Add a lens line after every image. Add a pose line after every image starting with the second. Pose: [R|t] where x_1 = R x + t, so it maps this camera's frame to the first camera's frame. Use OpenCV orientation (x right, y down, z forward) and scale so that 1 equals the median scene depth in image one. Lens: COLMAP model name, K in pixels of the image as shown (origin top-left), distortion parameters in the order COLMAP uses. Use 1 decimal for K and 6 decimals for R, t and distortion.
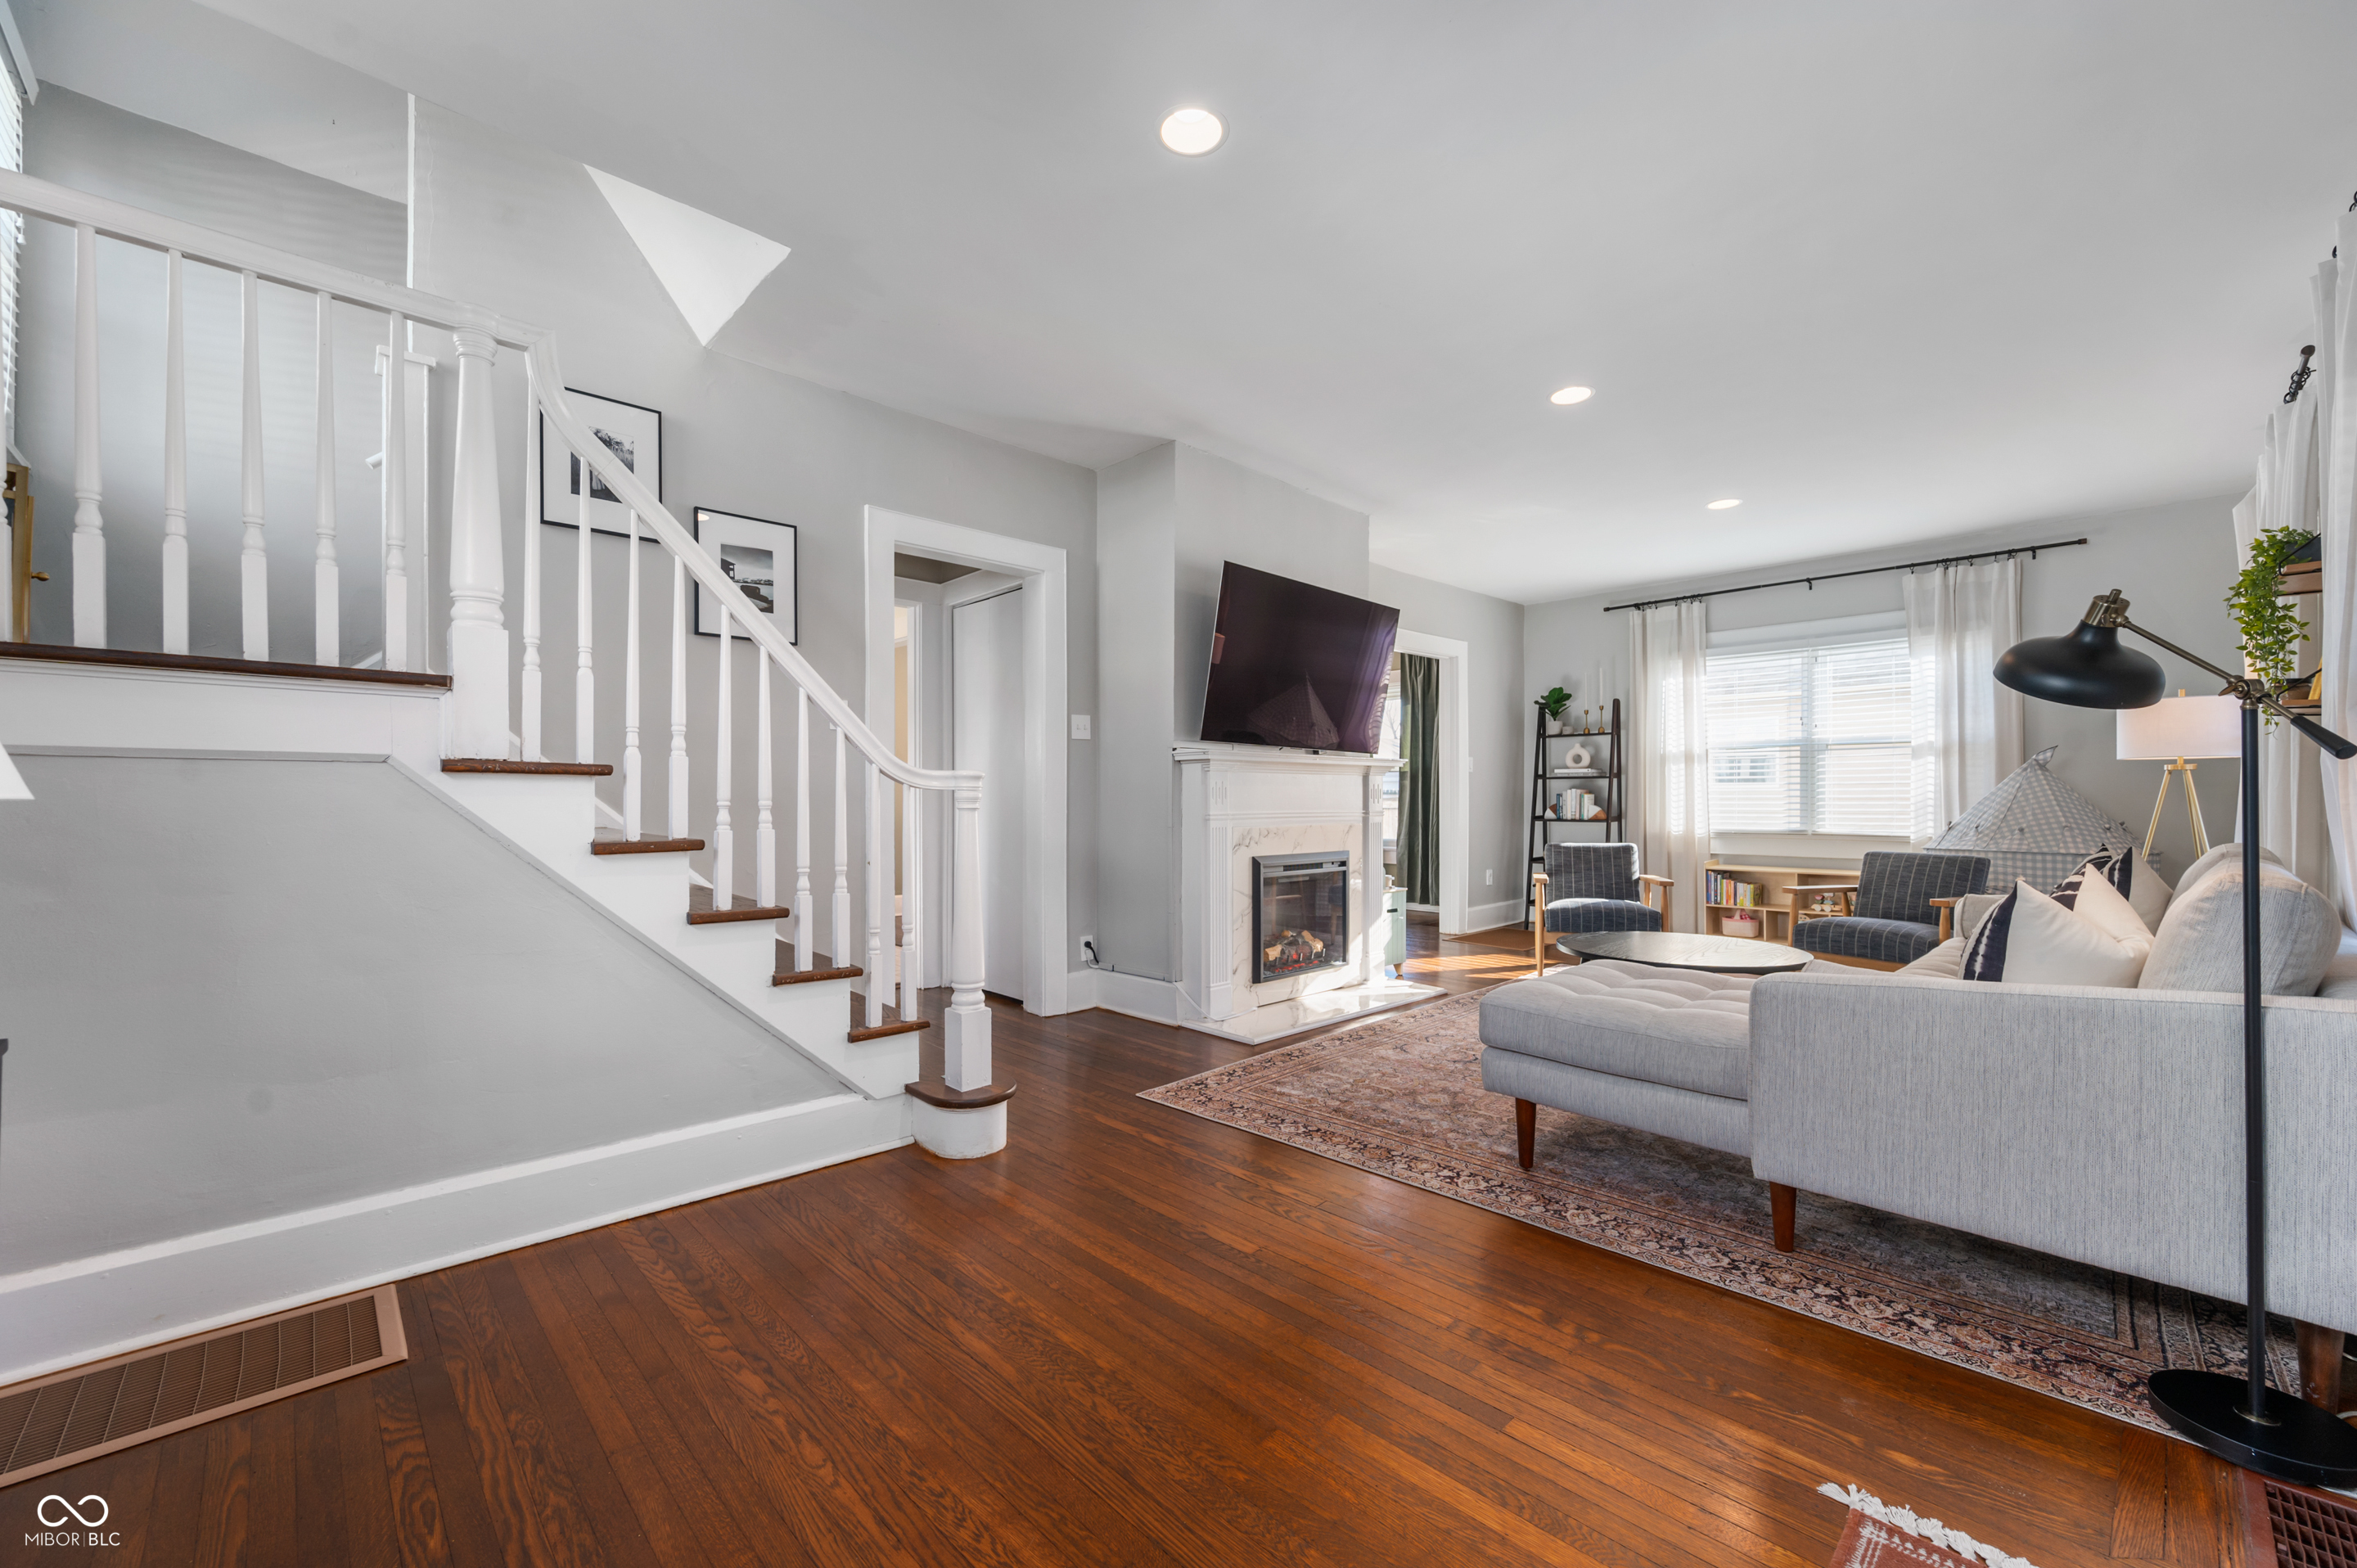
lens RADIAL K [[933.9, 0, 1175.8], [0, 933.9, 797.6], [0, 0, 1]] dist [-0.000781, -0.000081]
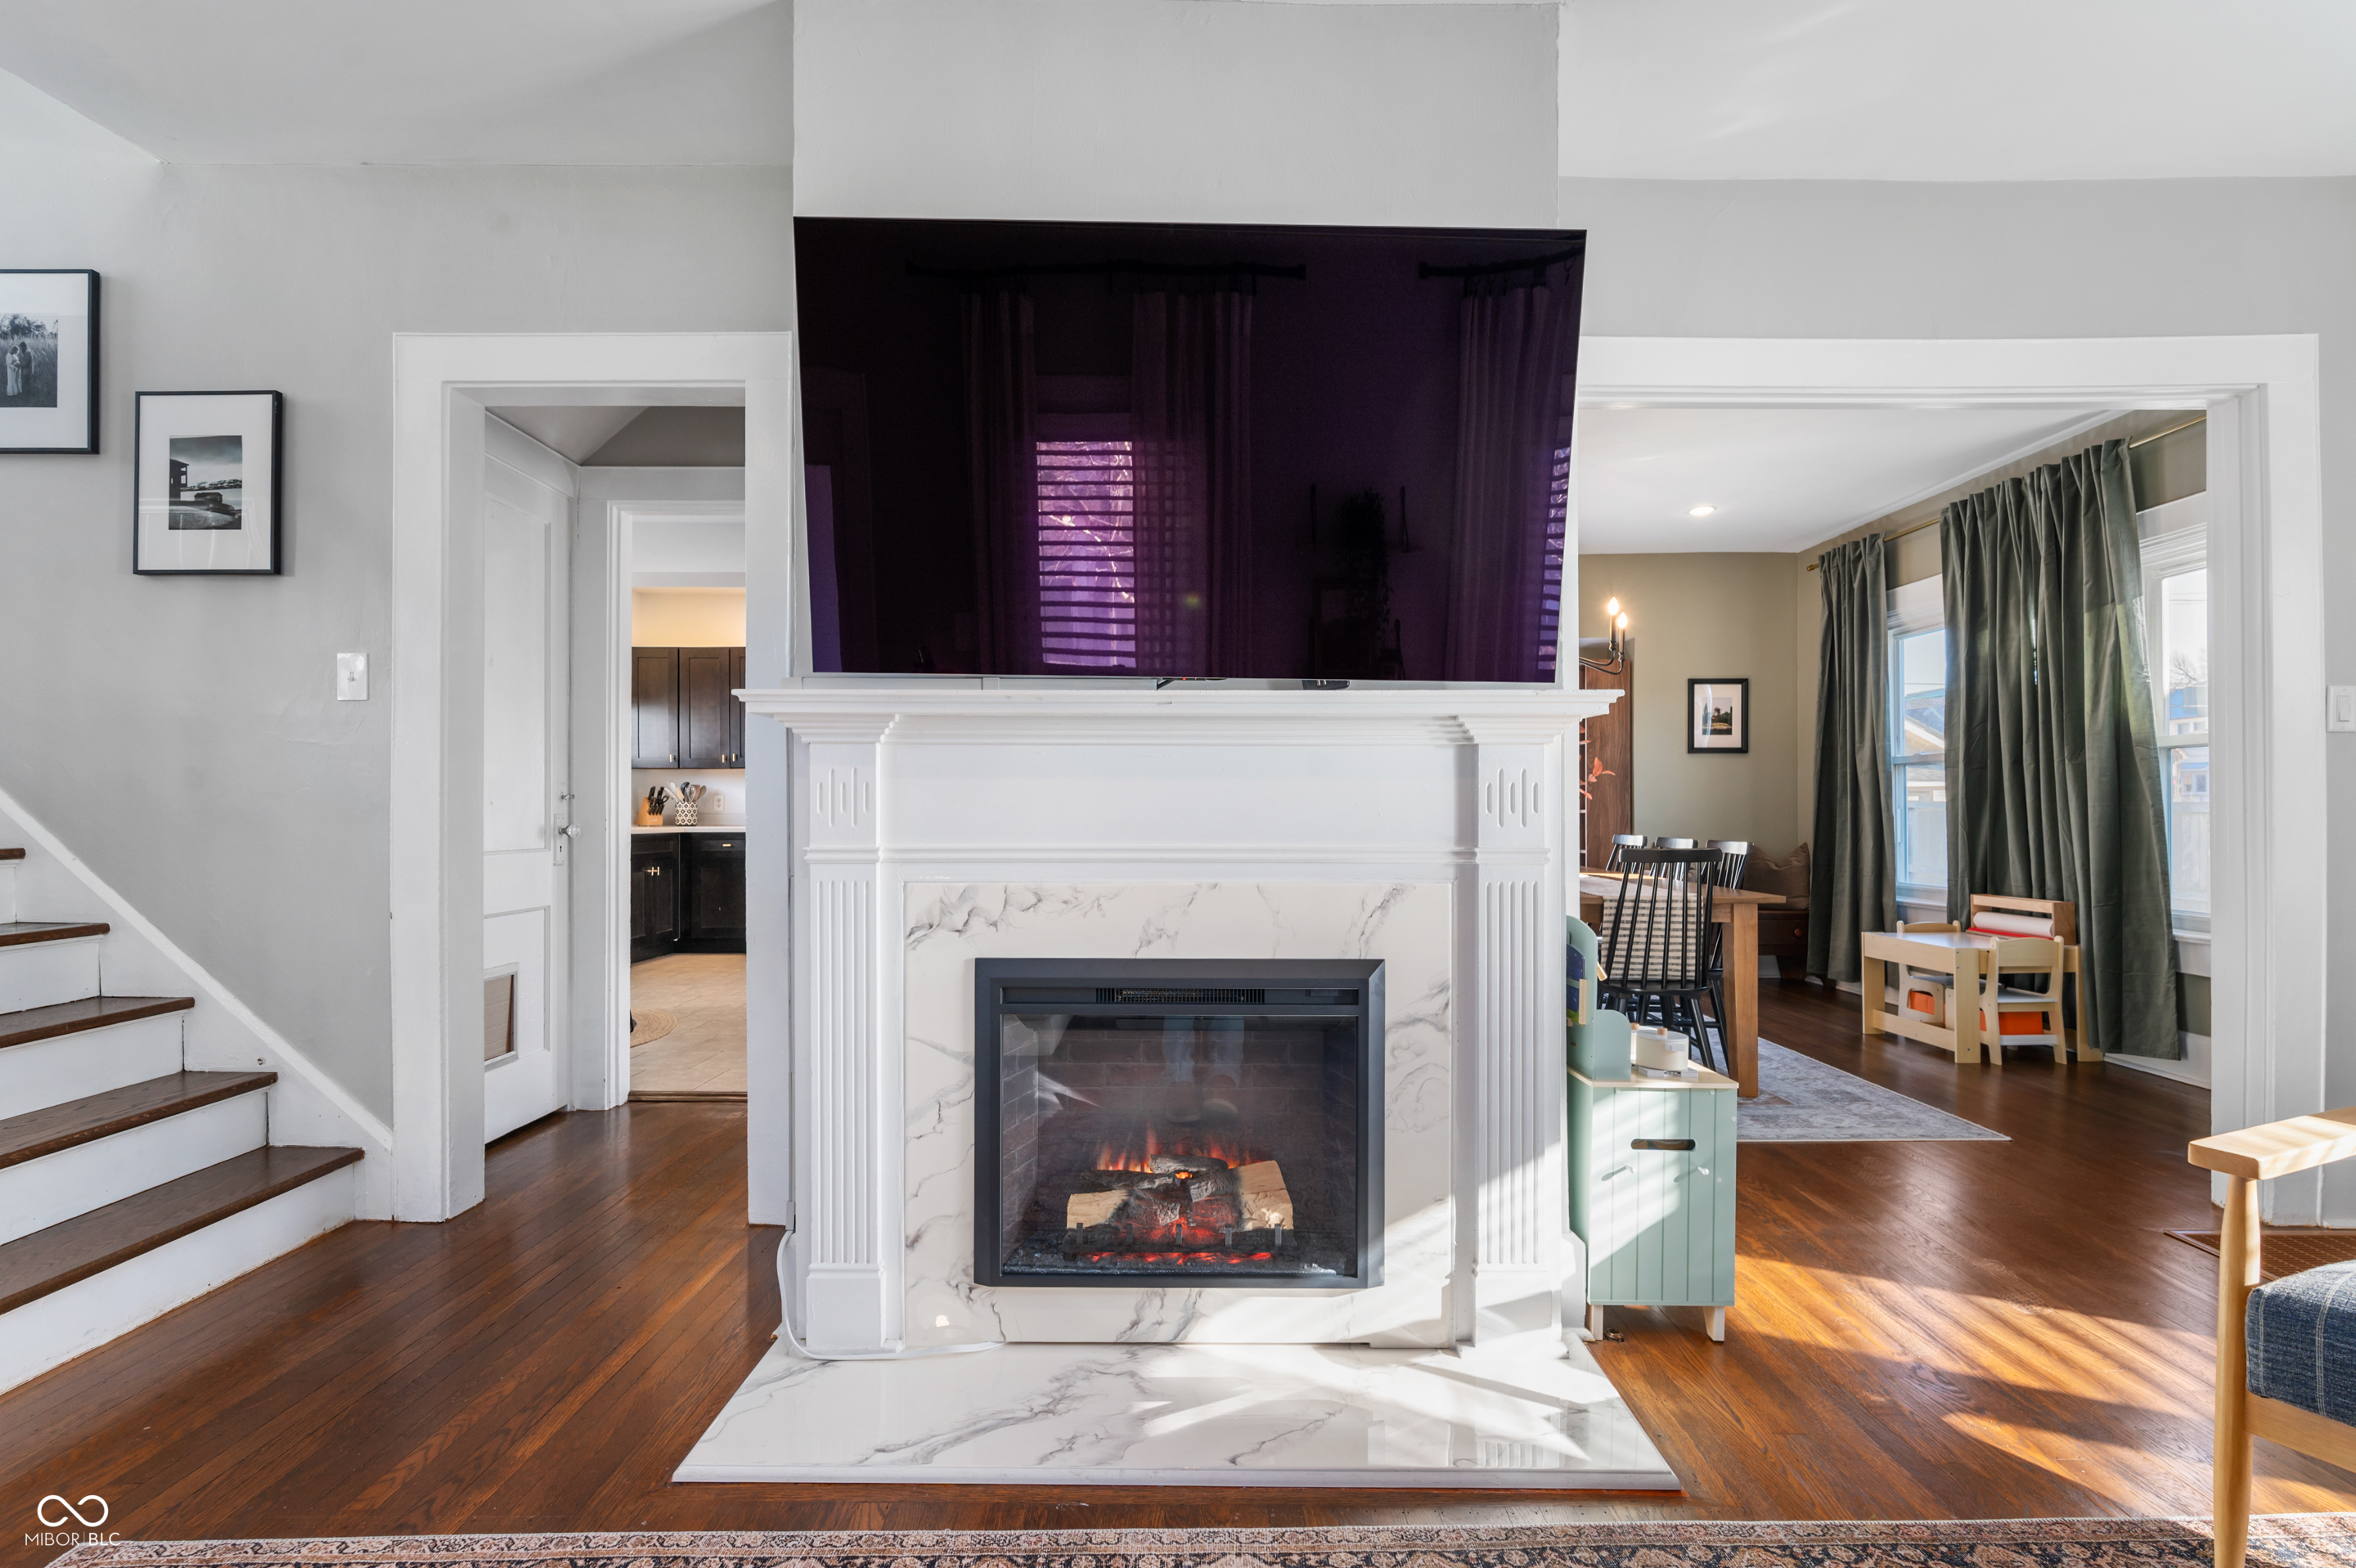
lens RADIAL K [[1050.8, 0, 1180.5], [0, 1050.8, 781.8], [0, 0, 1]] dist [0.000453, 0.000078]
pose [[0.720195, -0.007734, -0.693728, 0.432333], [0.000109, 0.999939, -0.011034, -0.006856], [0.693771, 0.007871, 0.720152, 0.703259]]
